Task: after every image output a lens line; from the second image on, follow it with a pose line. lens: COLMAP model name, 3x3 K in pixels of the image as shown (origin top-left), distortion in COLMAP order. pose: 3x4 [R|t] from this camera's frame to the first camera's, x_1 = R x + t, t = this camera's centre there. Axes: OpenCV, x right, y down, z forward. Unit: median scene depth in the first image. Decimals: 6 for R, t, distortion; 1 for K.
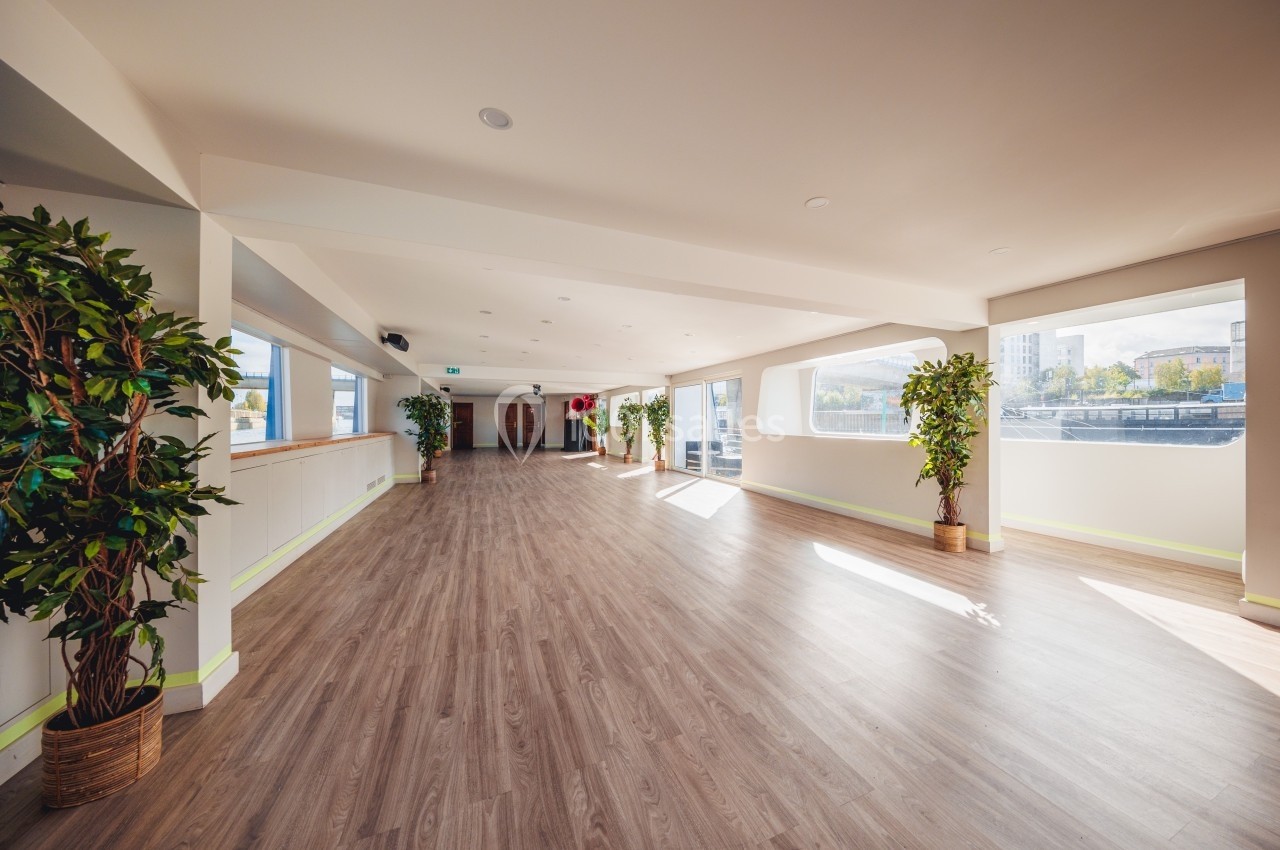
lens RADIAL K [[422.1, 0, 660.5], [0, 422.1, 422.3], [0, 0, 1]] dist [0.000621, -0.002704]
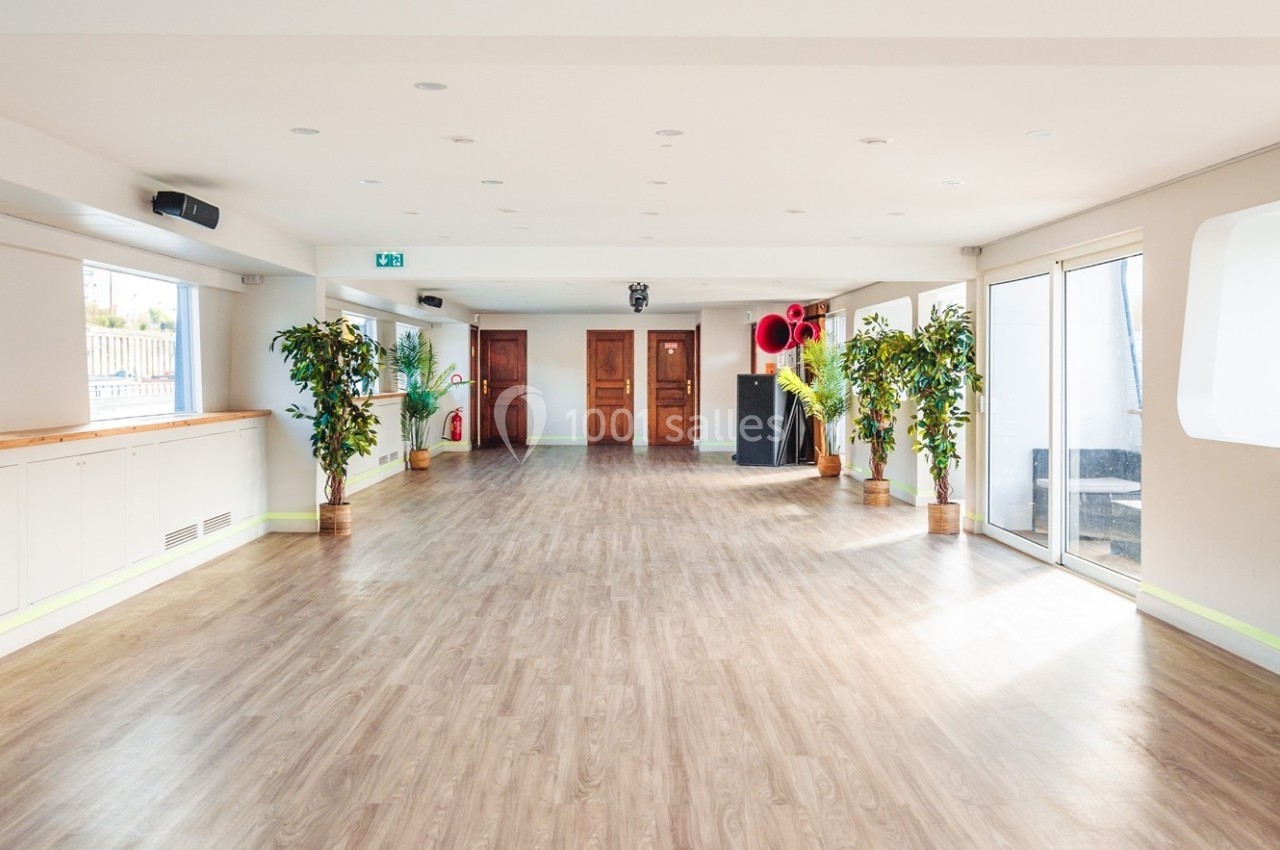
lens RADIAL K [[1200.1, 0, 605.2], [0, 1200.1, 379.4], [0, 0, 1]] dist [0.014119, 0.024367]
pose [[0.919469, 0.003509, -0.393147, 0.778036], [-0.002461, 0.999992, 0.003169, -0.063541], [0.393155, -0.001946, 0.919470, 0.123163]]
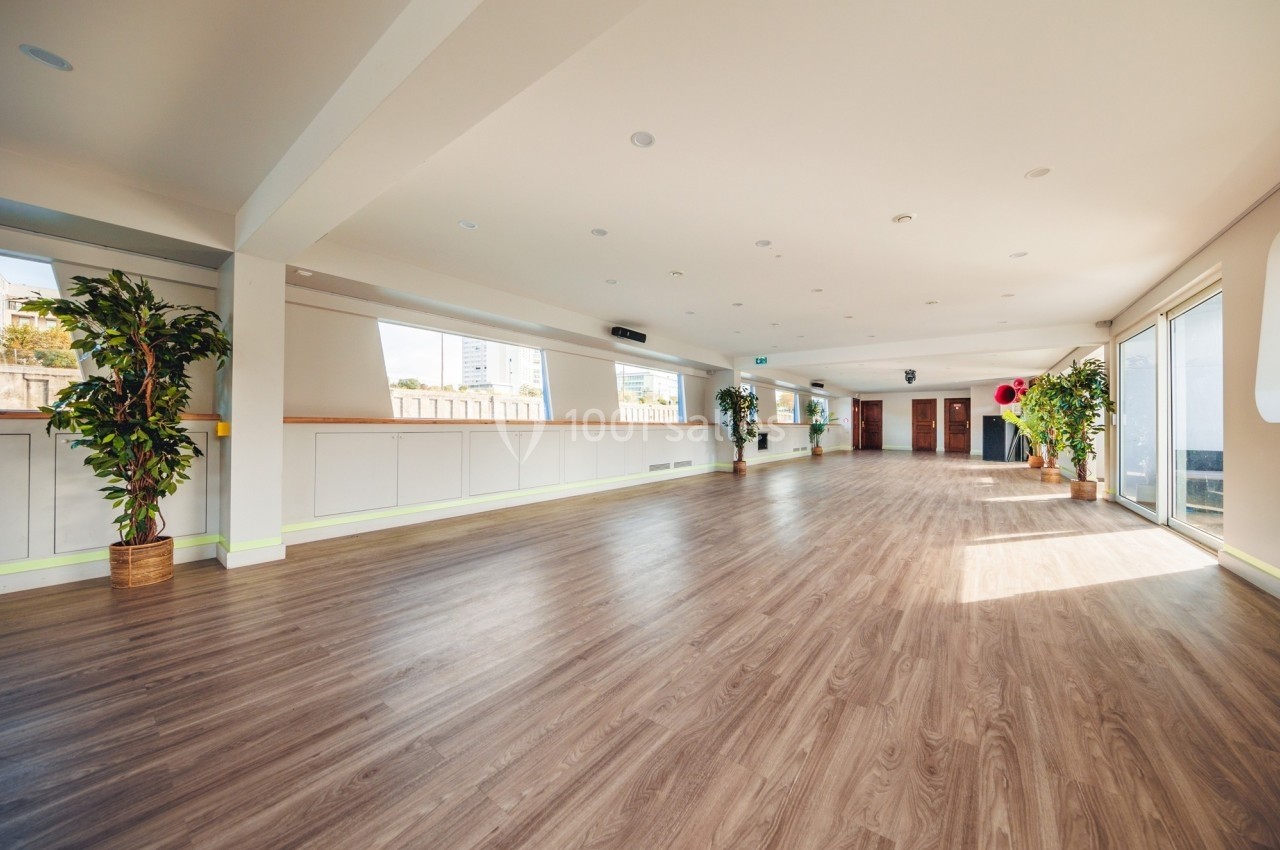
lens RADIAL K [[422.1, 0, 660.5], [0, 422.1, 422.3], [0, 0, 1]] dist [0.000621, -0.002704]
pose [[0.524576, 0.000017, -0.851364, 1.087381], [-0.007522, 0.999961, -0.004615, 0.131283], [0.851330, 0.008825, 0.524556, 1.540615]]
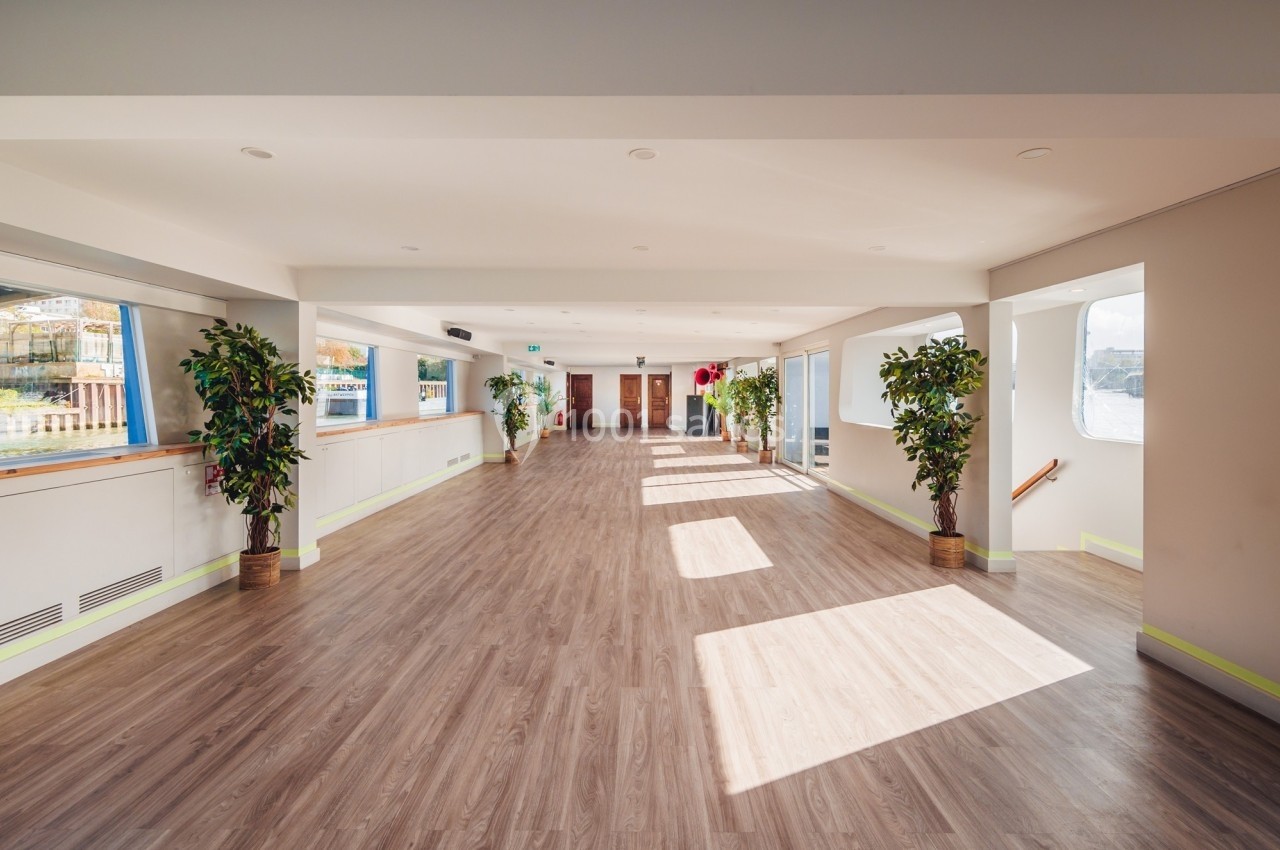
lens RADIAL K [[590.4, 0, 623.0], [0, 590.4, 397.7], [0, 0, 1]] dist [0.001244, 0.000016]
pose [[0.913473, 0.003424, -0.406886, 1.274605], [-0.000985, 0.999980, 0.006205, -0.097156], [0.406899, -0.005267, 0.913458, -0.801857]]
